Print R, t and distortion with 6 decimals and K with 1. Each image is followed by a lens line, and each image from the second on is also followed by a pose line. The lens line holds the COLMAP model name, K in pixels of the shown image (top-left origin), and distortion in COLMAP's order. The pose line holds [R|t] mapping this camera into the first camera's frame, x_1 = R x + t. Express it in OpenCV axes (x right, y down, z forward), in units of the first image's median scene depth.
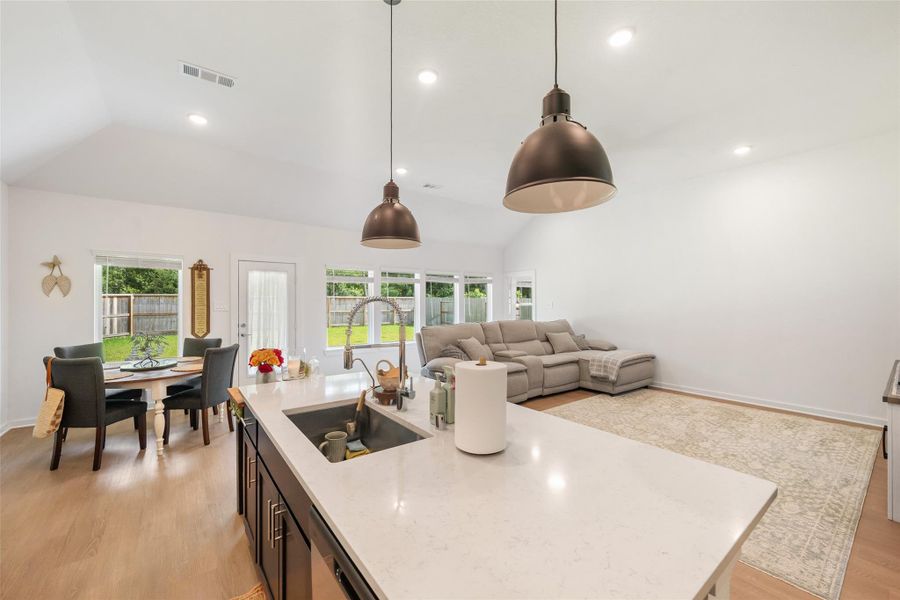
lens RADIAL K [[357.1, 0, 448.6], [0, 357.1, 301.1], [0, 0, 1]] dist [-0.001182, -0.000176]
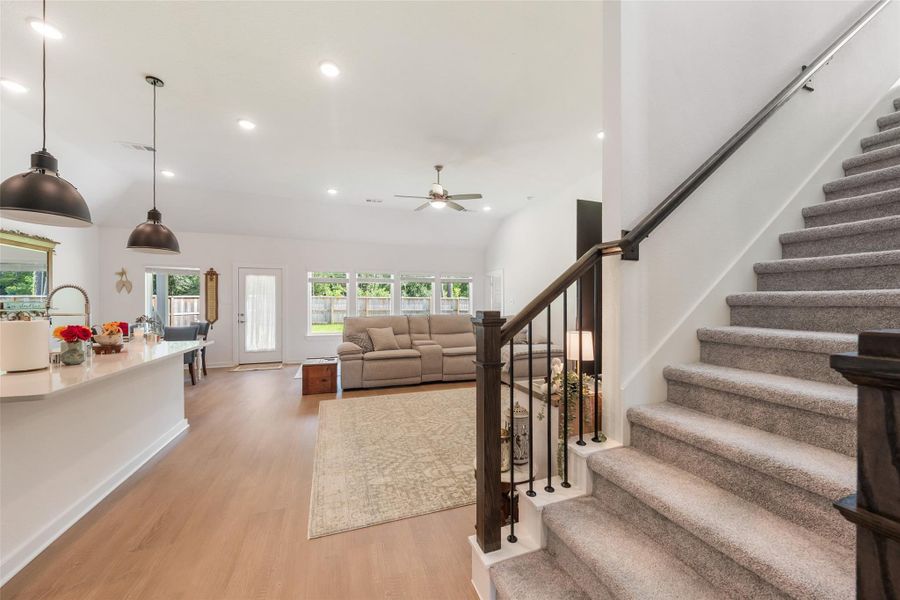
lens RADIAL K [[329.6, 0, 450.5], [0, 329.6, 304.1], [0, 0, 1]] dist [-0.001624, -0.000098]
pose [[0.951999, 0.002189, -0.306093, 0.756336], [-0.001248, 0.999994, 0.003270, 0.027919], [0.306099, -0.002731, 0.951996, 0.043507]]
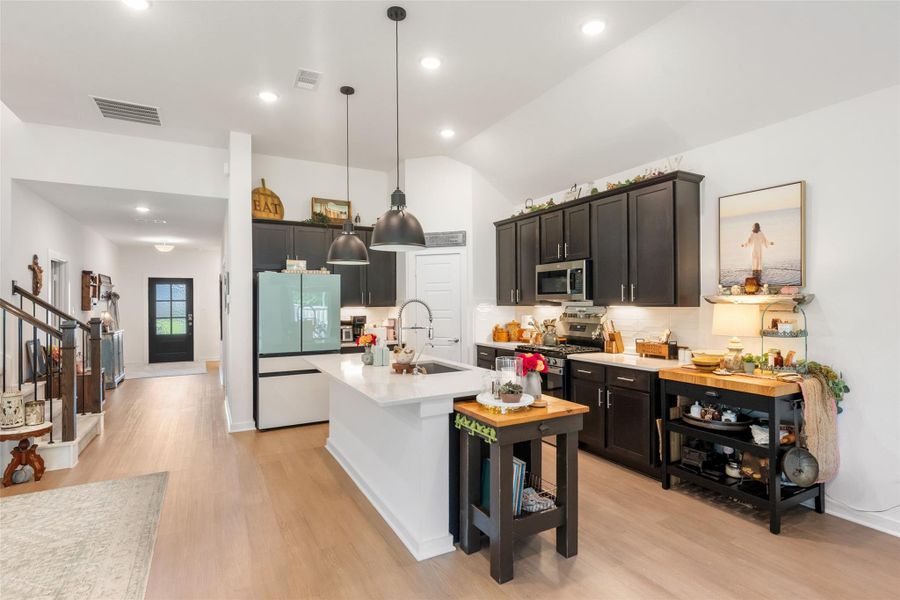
lens RADIAL K [[445.9, 0, 448.6], [0, 445.9, 299.5], [0, 0, 1]] dist [-0.000048, 0.000032]
pose [[-0.986986, 0.007461, 0.160633, -0.276416], [0.006349, 0.999952, -0.007437, 0.002725], [-0.160681, -0.006320, -0.986986, 1.218334]]
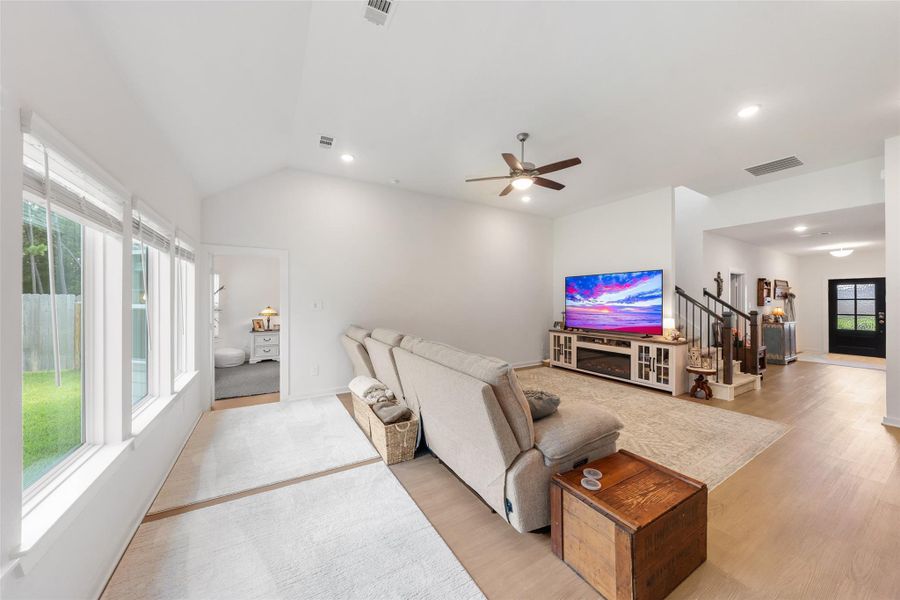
lens RADIAL K [[310.0, 0, 450.9], [0, 310.0, 299.6], [0, 0, 1]] dist [-0.001132, 0.000229]
pose [[0.114479, 0.004099, 0.993417, -0.520831], [-0.005246, 0.999980, -0.003522, 0.002333], [-0.993412, -0.004808, 0.114498, 1.253438]]
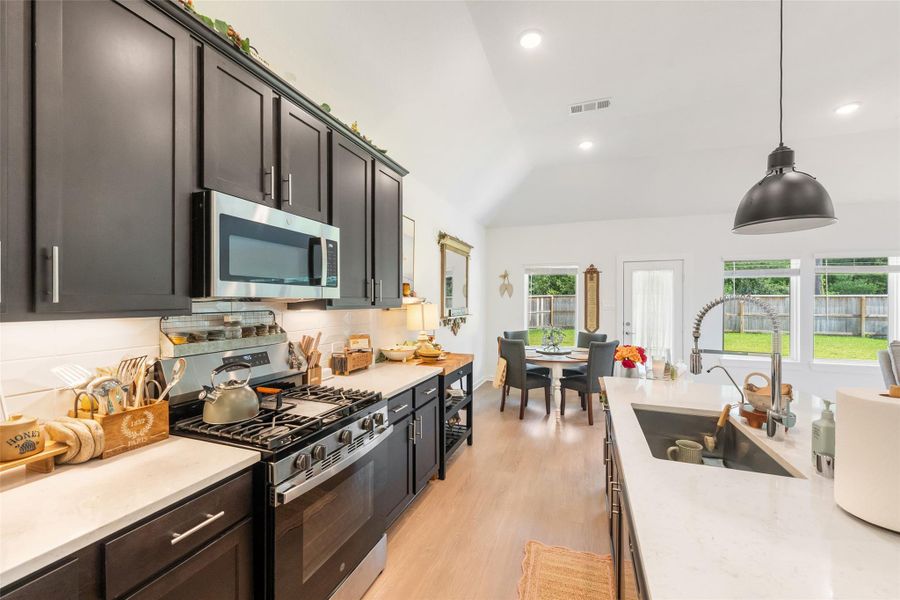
lens RADIAL K [[367.0, 0, 449.6], [0, 367.0, 302.4], [0, 0, 1]] dist [-0.000040, 0.000075]
pose [[0.533700, 0.004122, -0.845664, 0.069439], [-0.000191, 0.999989, 0.004753, 0.000240], [0.845674, -0.002376, 0.533695, -0.017342]]
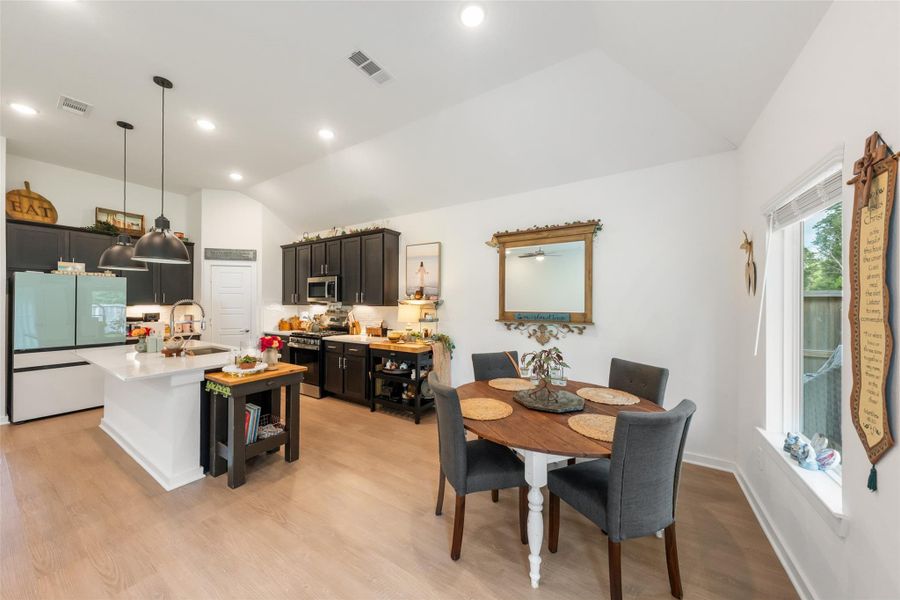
lens RADIAL K [[305.5, 0, 447.6], [0, 305.5, 301.8], [0, 0, 1]] dist [-0.001258, -0.000129]
pose [[-0.938611, -0.003323, -0.344961, -0.423221], [-0.002439, 0.999993, -0.002998, 0.000735], [0.344969, -0.001972, -0.938612, 1.334603]]
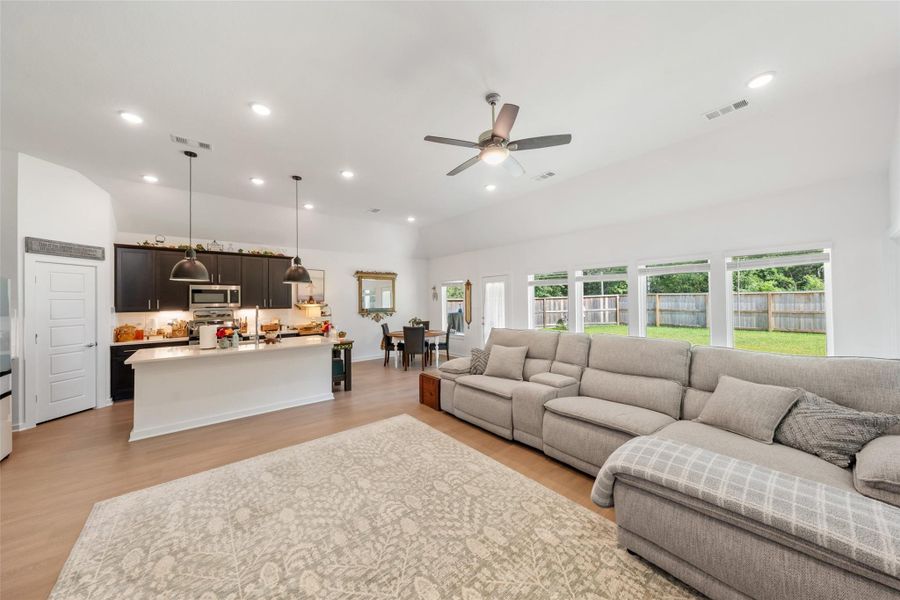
lens RADIAL K [[307.5, 0, 447.6], [0, 307.5, 297.6], [0, 0, 1]] dist [-0.000867, -0.000060]
pose [[0.033969, -0.013163, -0.999336, 1.020042], [0.015389, 0.999802, -0.012646, -0.010471], [0.999304, -0.014950, 0.034165, 1.027527]]
